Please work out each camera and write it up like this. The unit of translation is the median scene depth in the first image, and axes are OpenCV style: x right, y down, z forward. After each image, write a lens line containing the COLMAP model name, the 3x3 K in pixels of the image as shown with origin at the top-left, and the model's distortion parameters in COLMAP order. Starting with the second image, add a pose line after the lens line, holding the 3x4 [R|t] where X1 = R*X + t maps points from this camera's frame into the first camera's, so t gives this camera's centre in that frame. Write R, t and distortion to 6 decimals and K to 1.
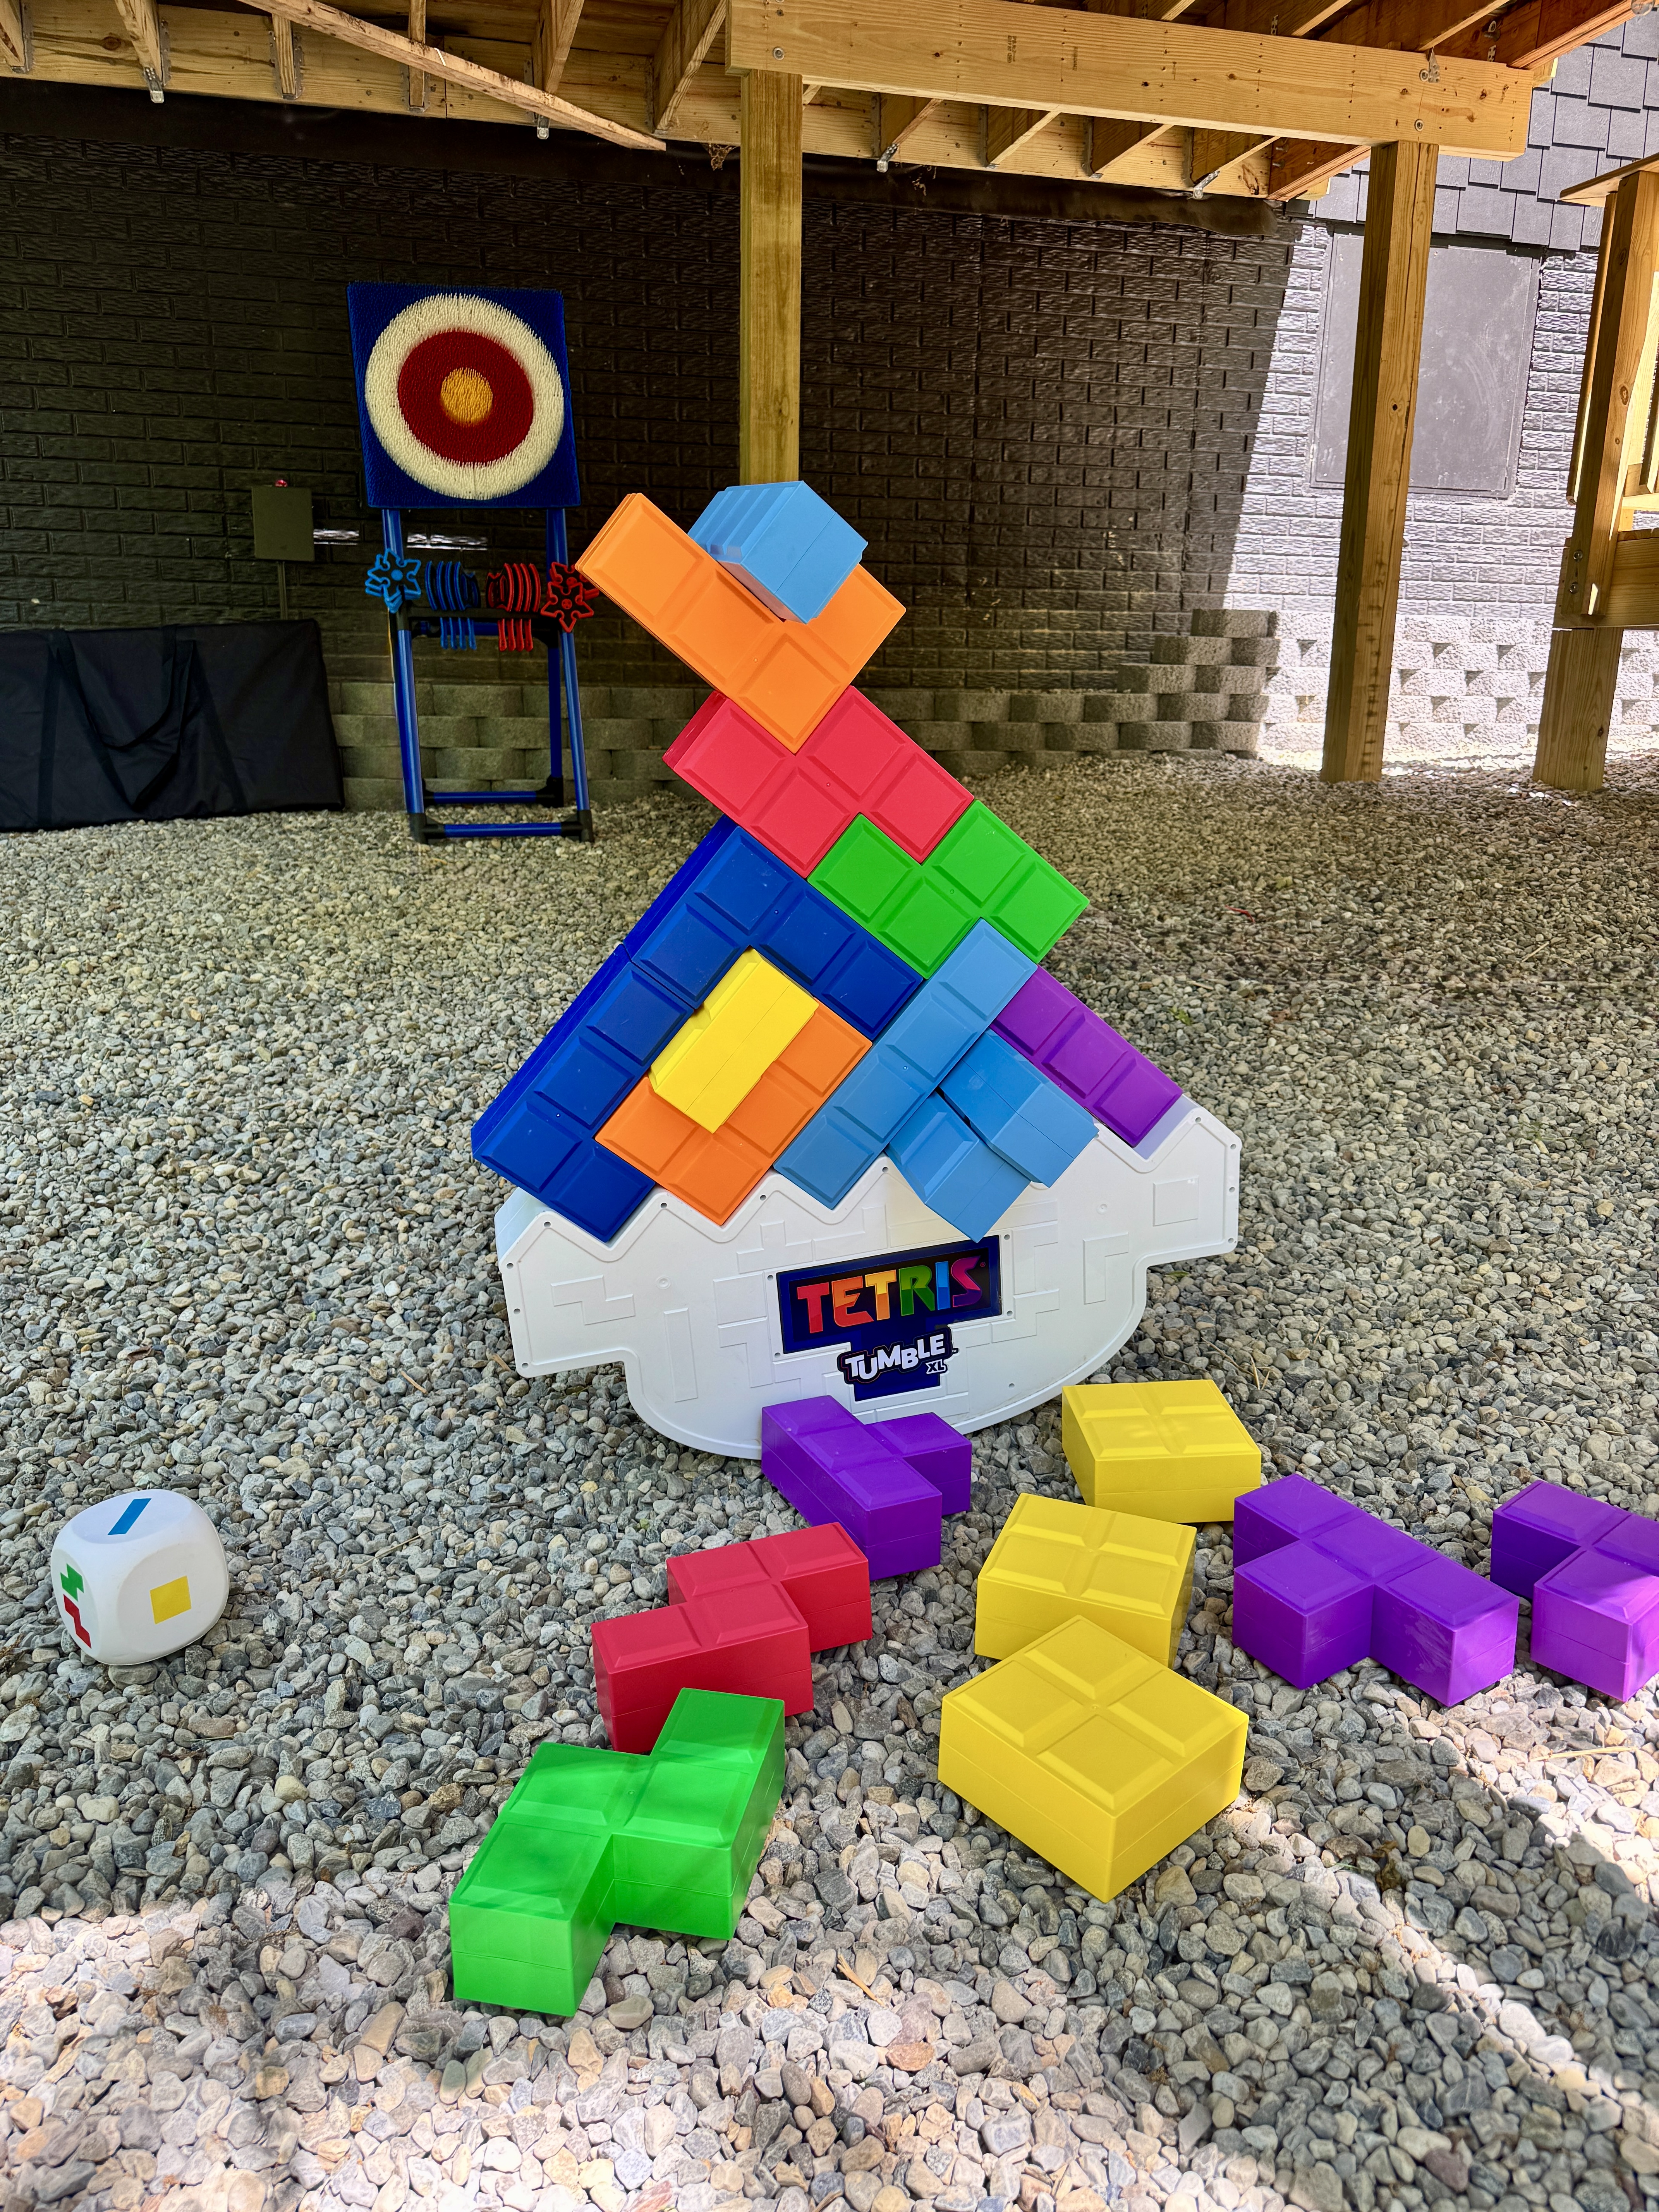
lens RADIAL K [[1695.4, 0, 829.6], [0, 1695.4, 1051.3], [0, 0, 1]] dist [0.000597, 0.003164]
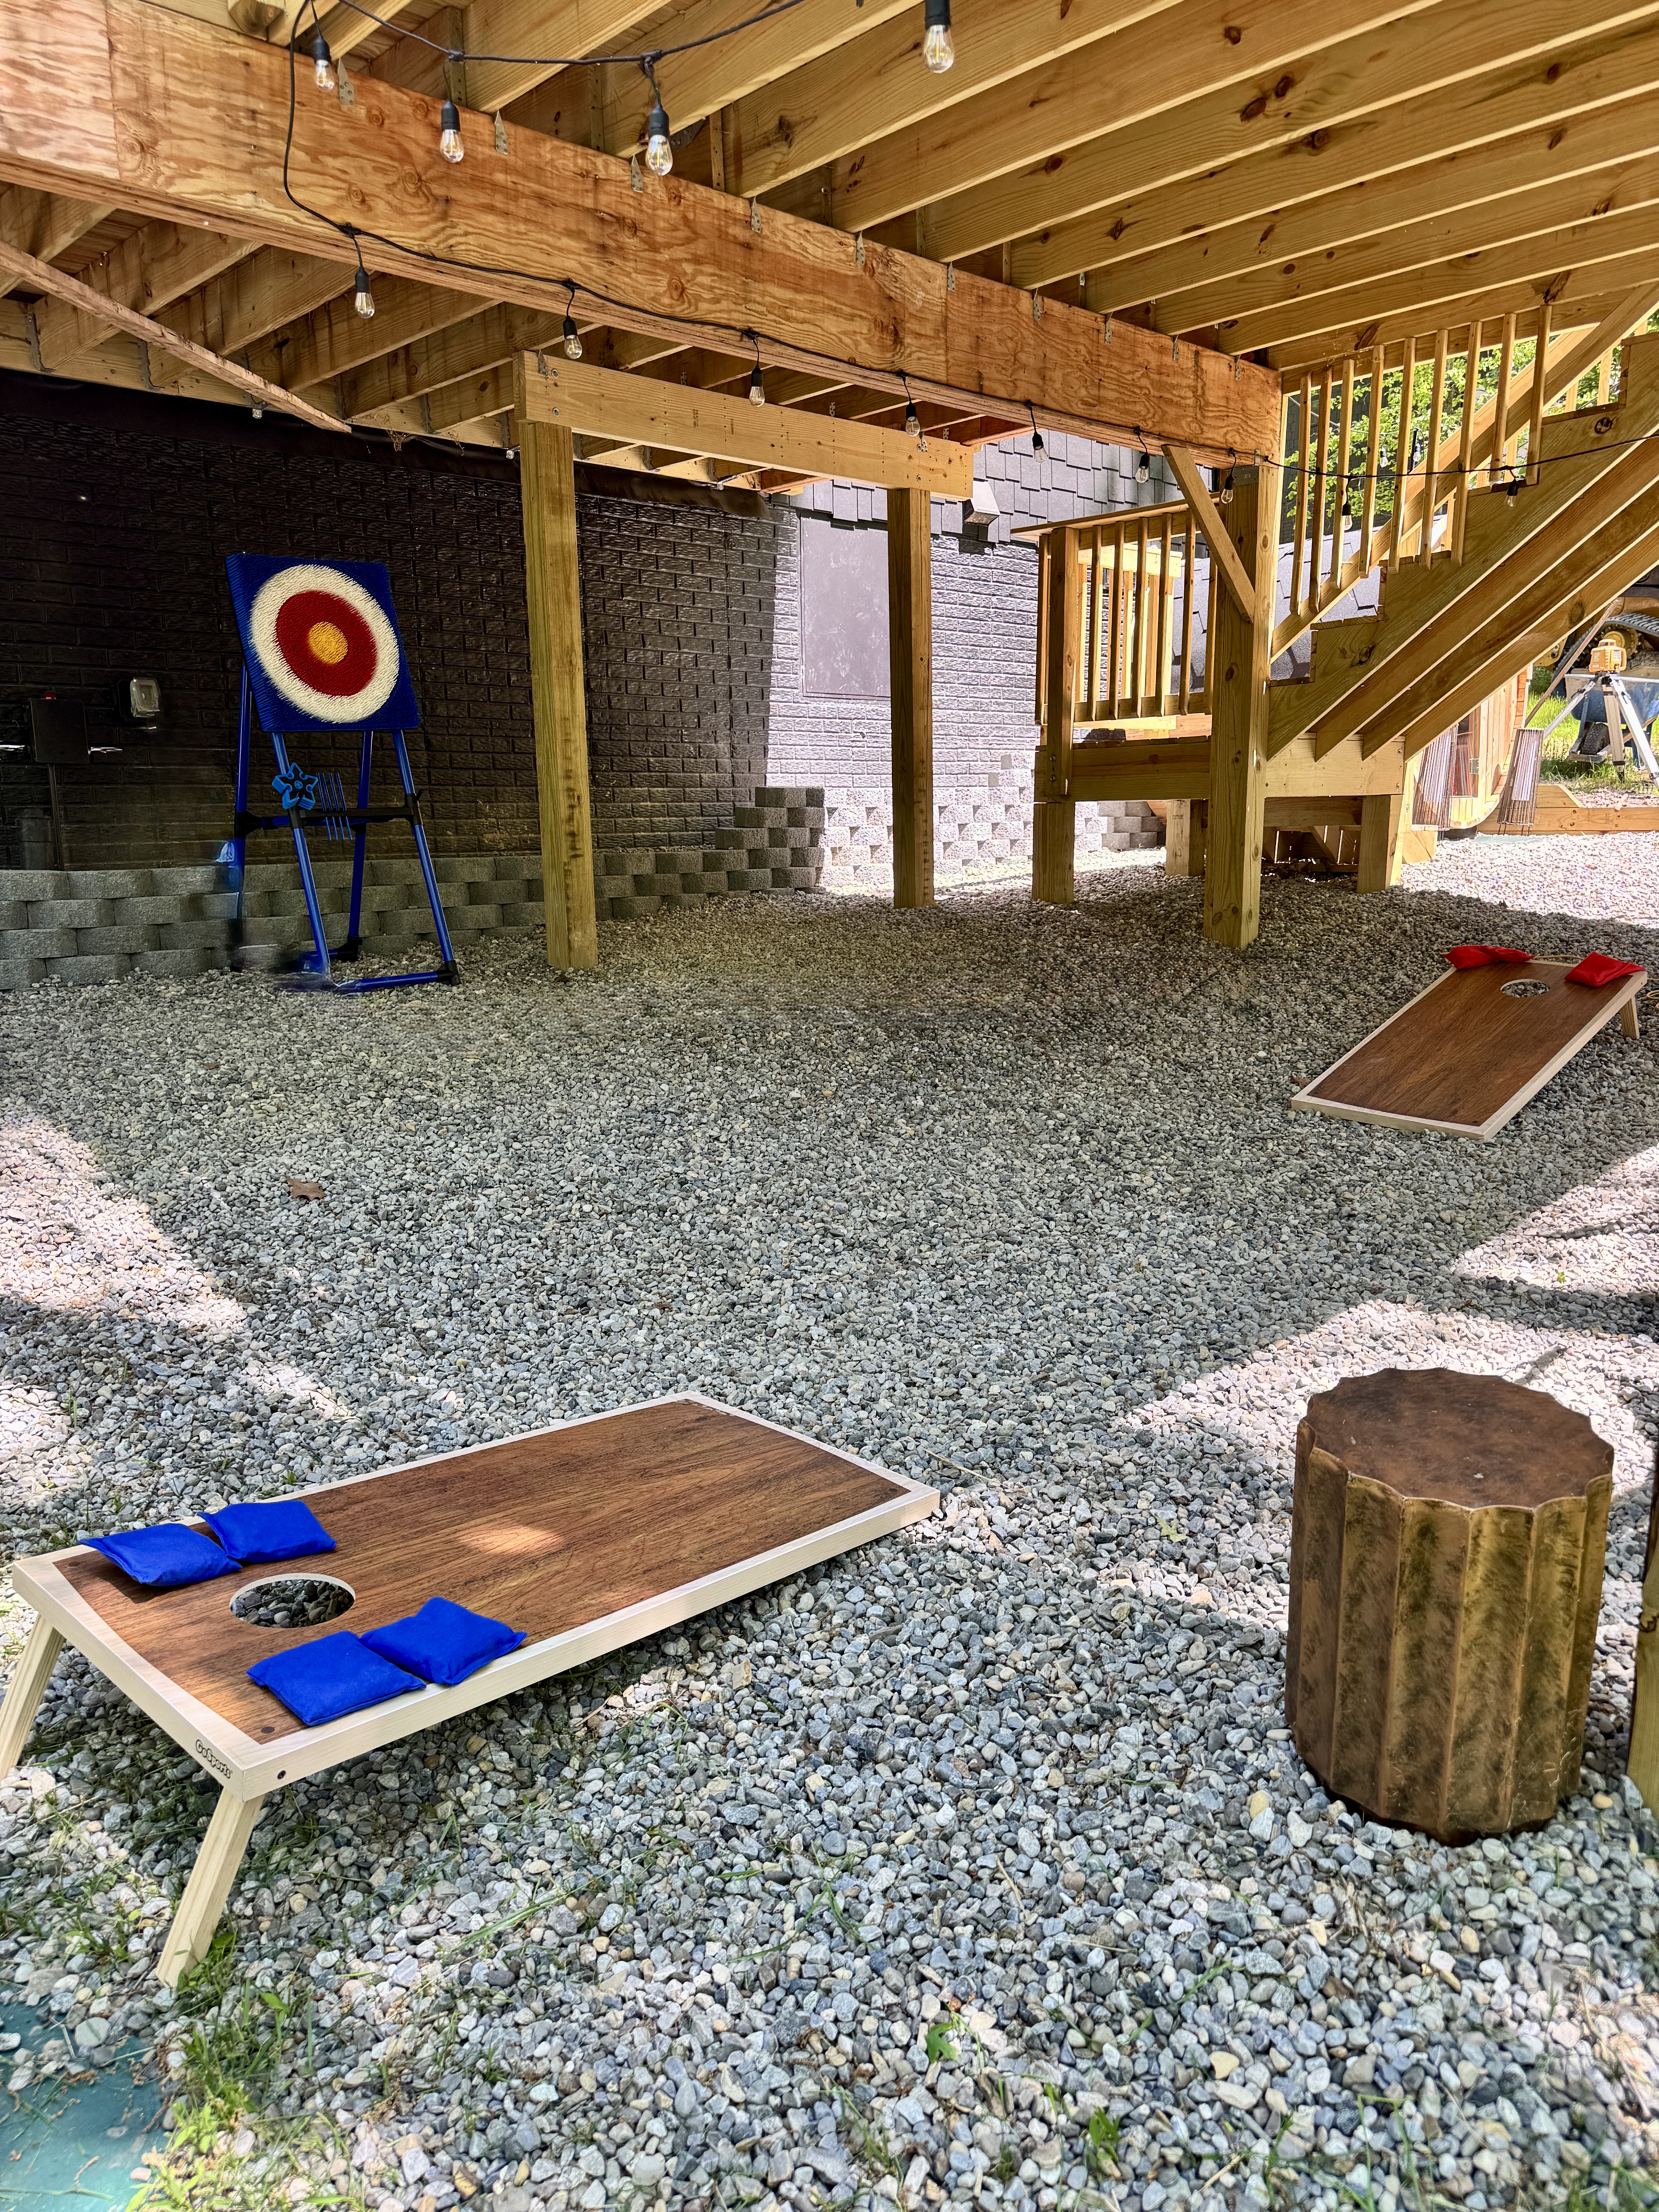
lens RADIAL K [[1624.7, 0, 829.5], [0, 1624.7, 1106.0], [0, 0, 1]] dist [0.000919, -0.000898]
pose [[0.886033, -0.106445, 0.451238, -0.371390], [0.121466, 0.992586, -0.004358, 0.009458], [-0.447429, 0.058672, 0.892393, -0.194669]]
